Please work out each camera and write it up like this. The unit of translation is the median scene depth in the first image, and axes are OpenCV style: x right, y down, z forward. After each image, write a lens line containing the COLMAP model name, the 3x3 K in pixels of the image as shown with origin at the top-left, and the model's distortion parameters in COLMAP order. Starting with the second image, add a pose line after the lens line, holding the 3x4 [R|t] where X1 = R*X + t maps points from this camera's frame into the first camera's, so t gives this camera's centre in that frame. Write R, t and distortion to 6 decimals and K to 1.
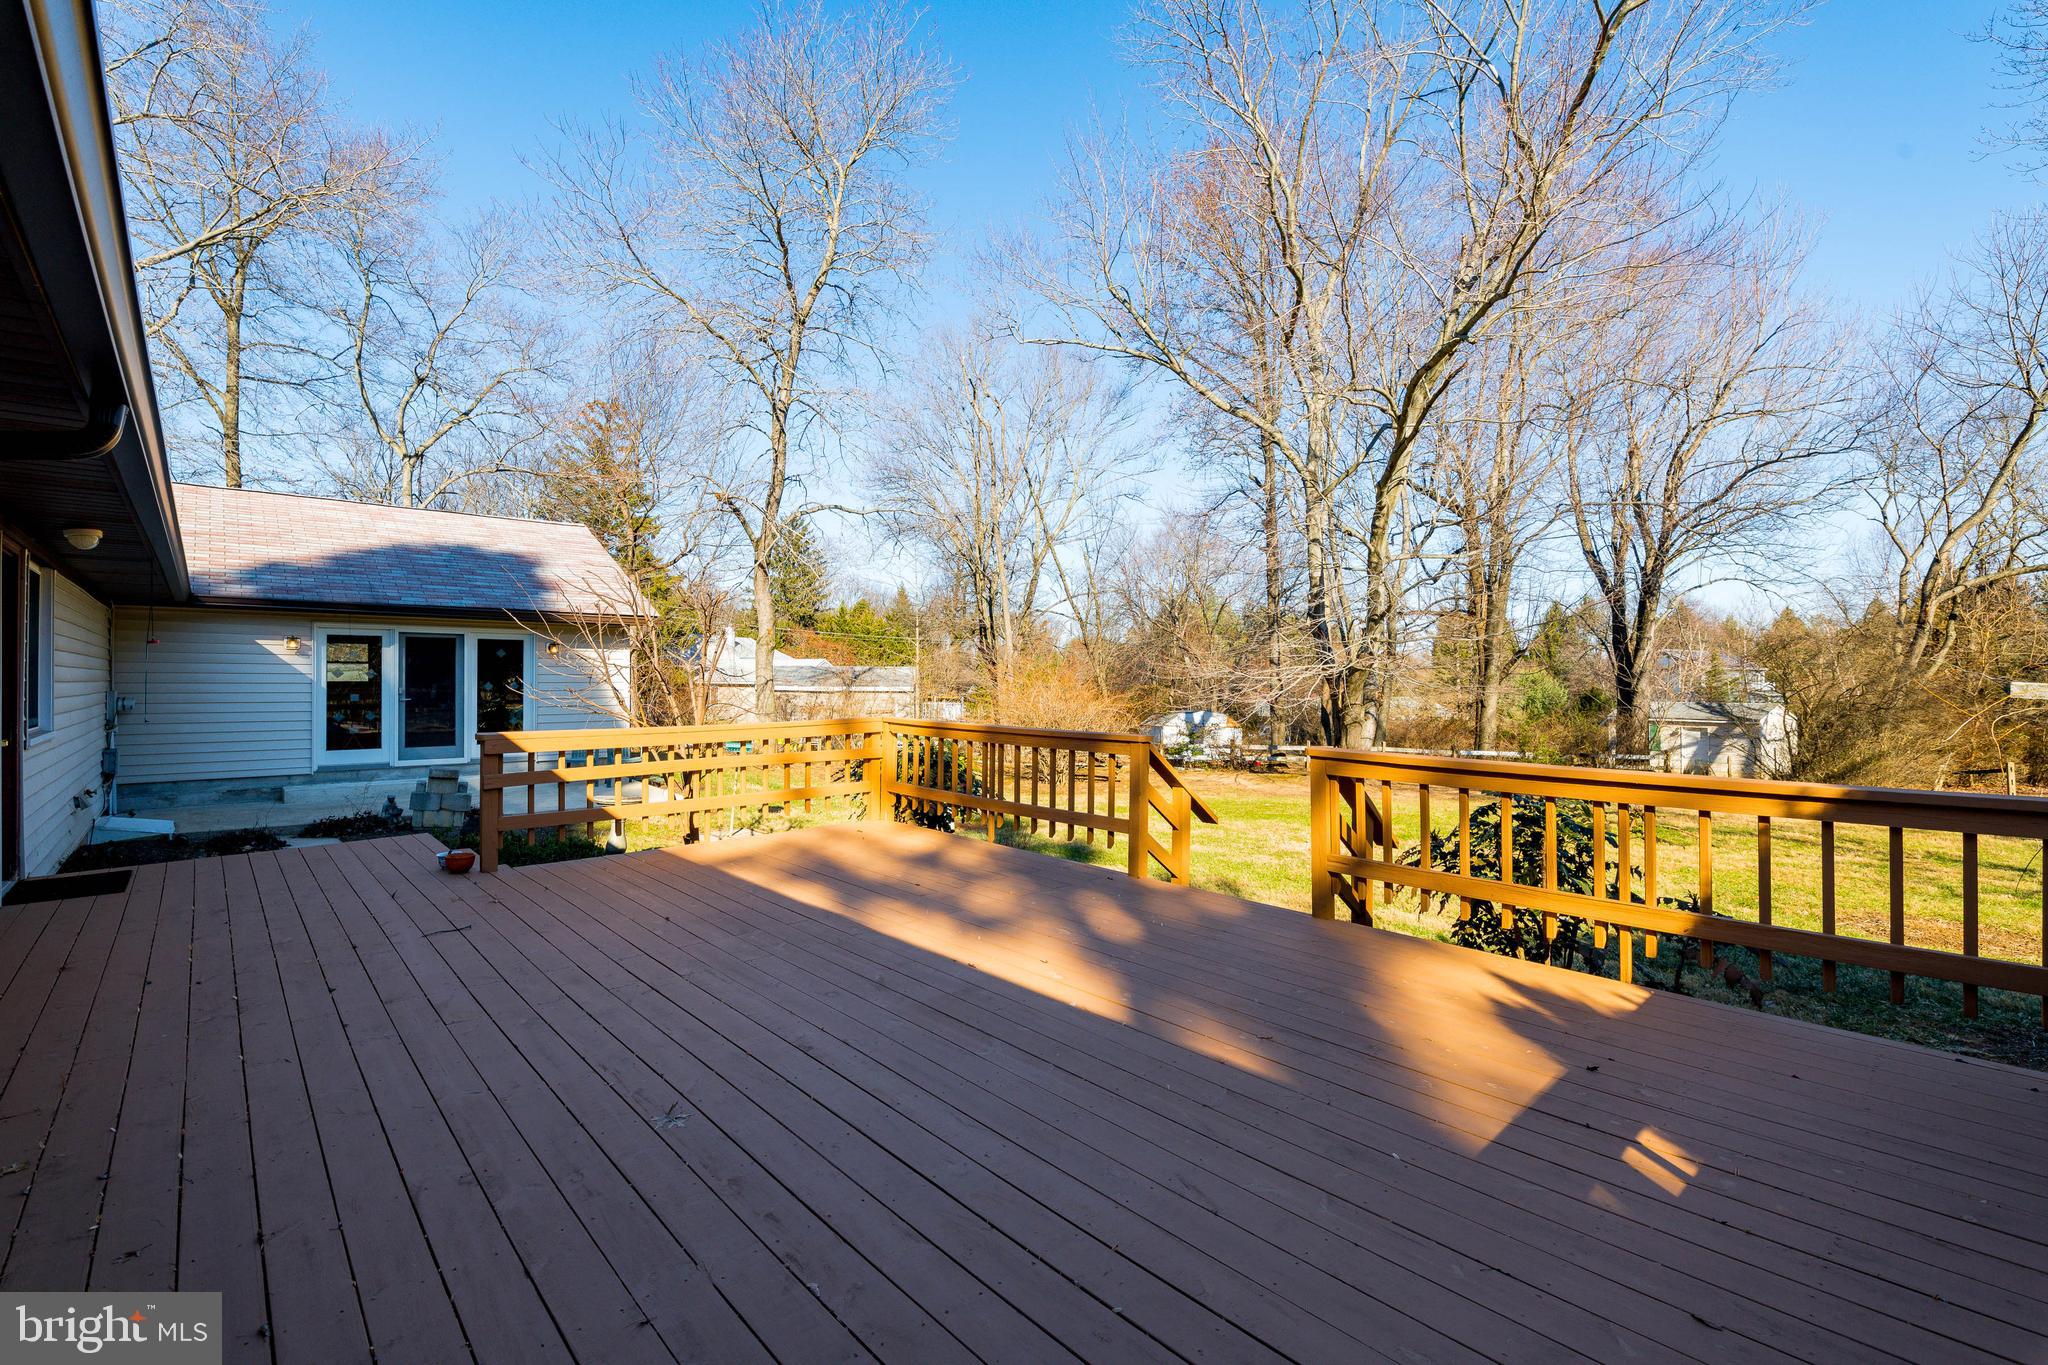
lens RADIAL K [[896.7, 0, 1036.1], [0, 896.7, 676.3], [0, 0, 1]] dist [-0.004848, -0.001747]
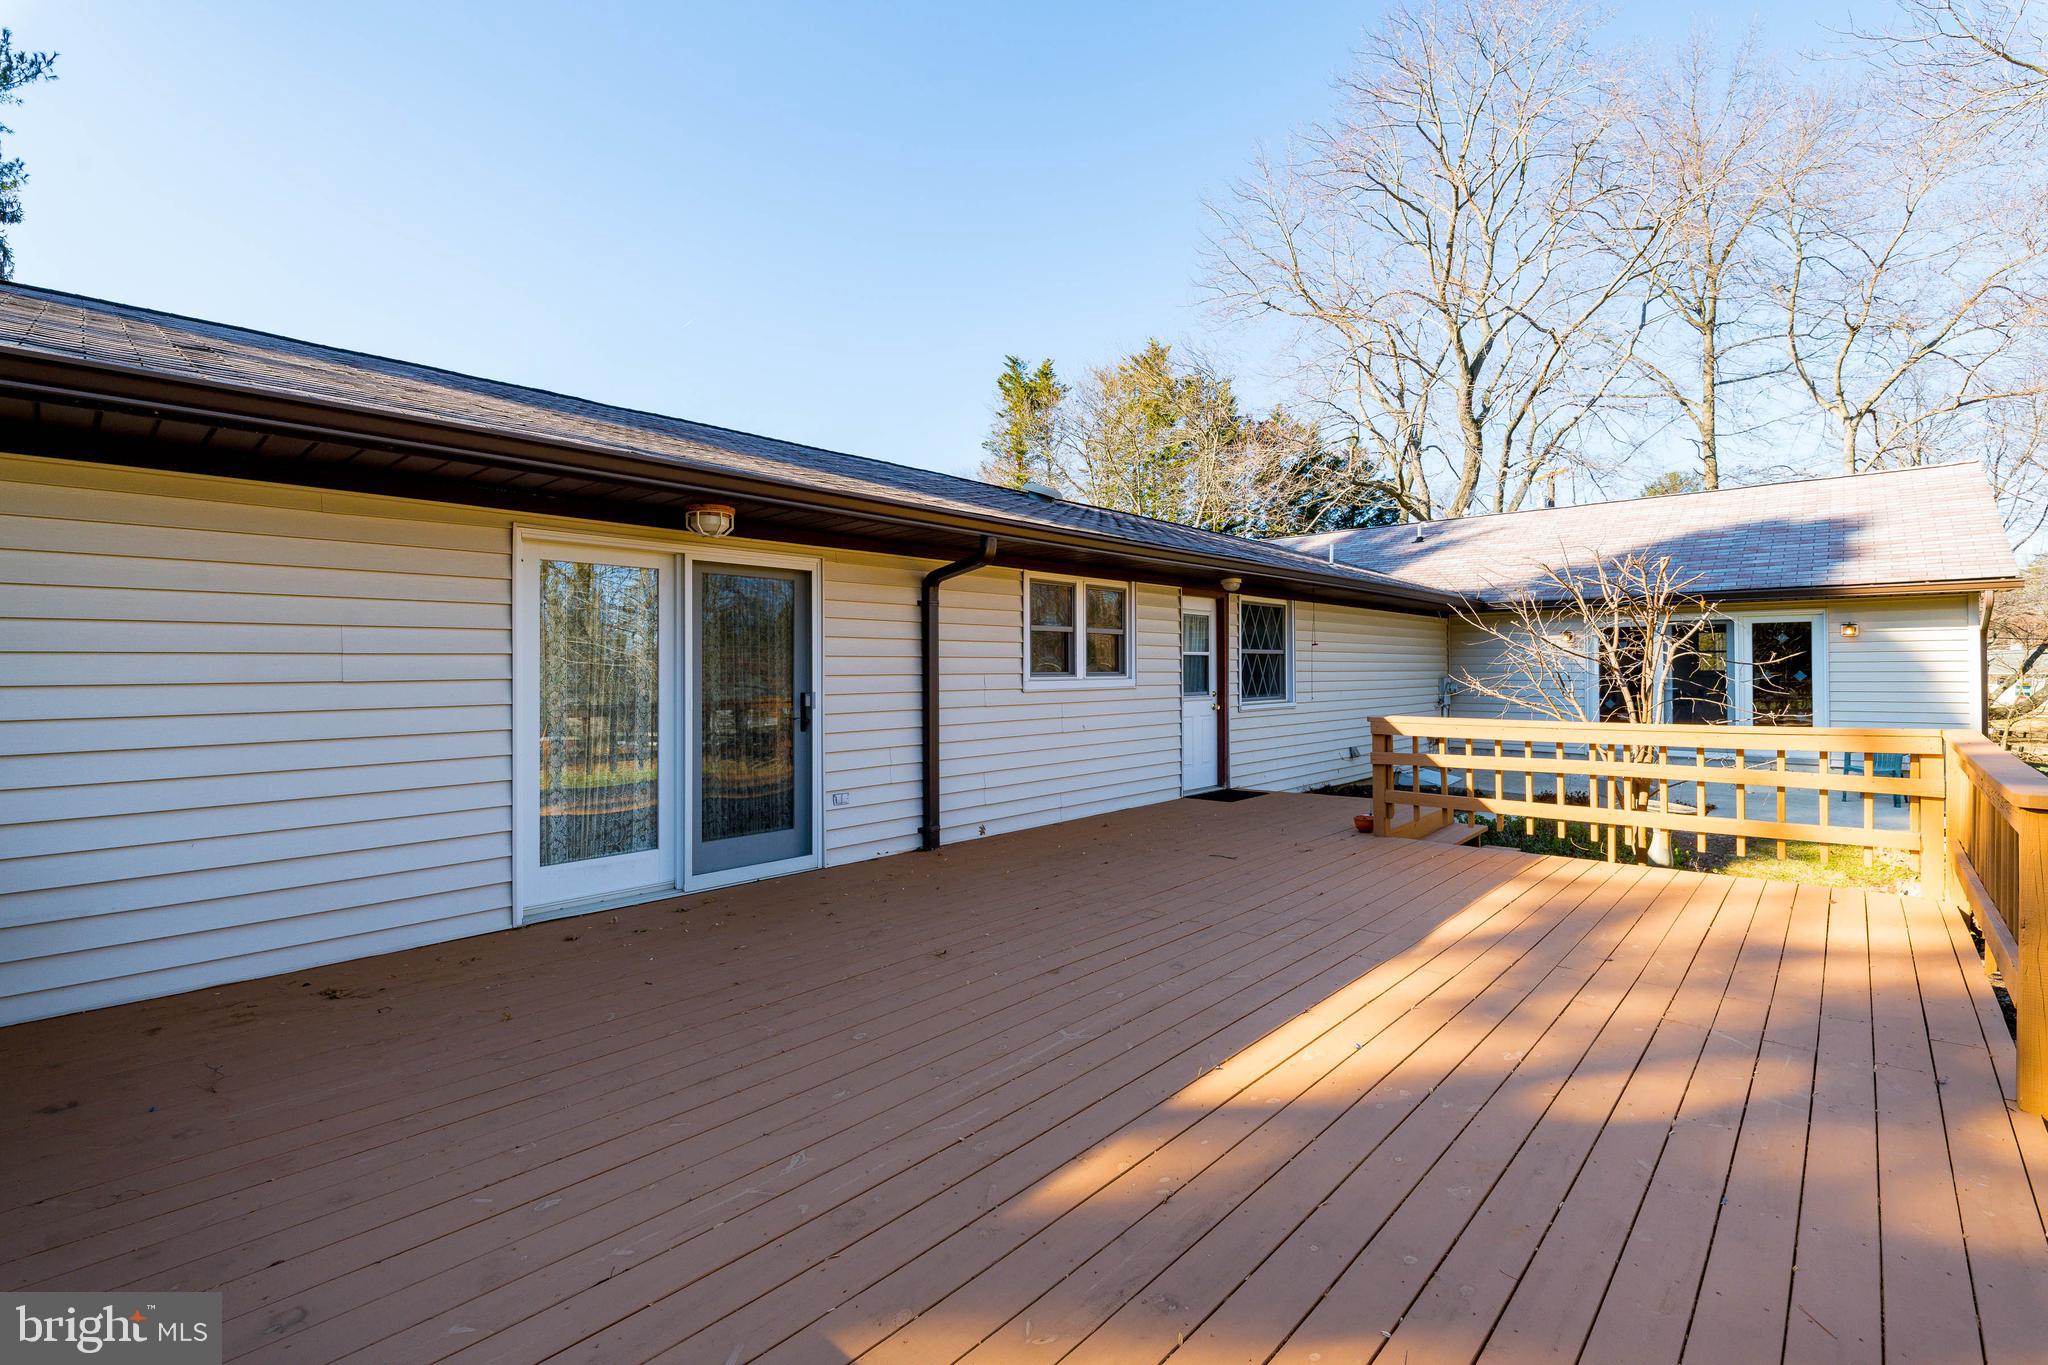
lens RADIAL K [[896.7, 0, 1036.8], [0, 896.7, 678.1], [0, 0, 1]] dist [-0.004848, -0.001747]
pose [[0.088343, 0.005577, -0.996075, 0.209978], [0.009294, 0.999936, 0.006423, 0.001201], [0.996047, -0.009825, 0.088285, 0.194629]]
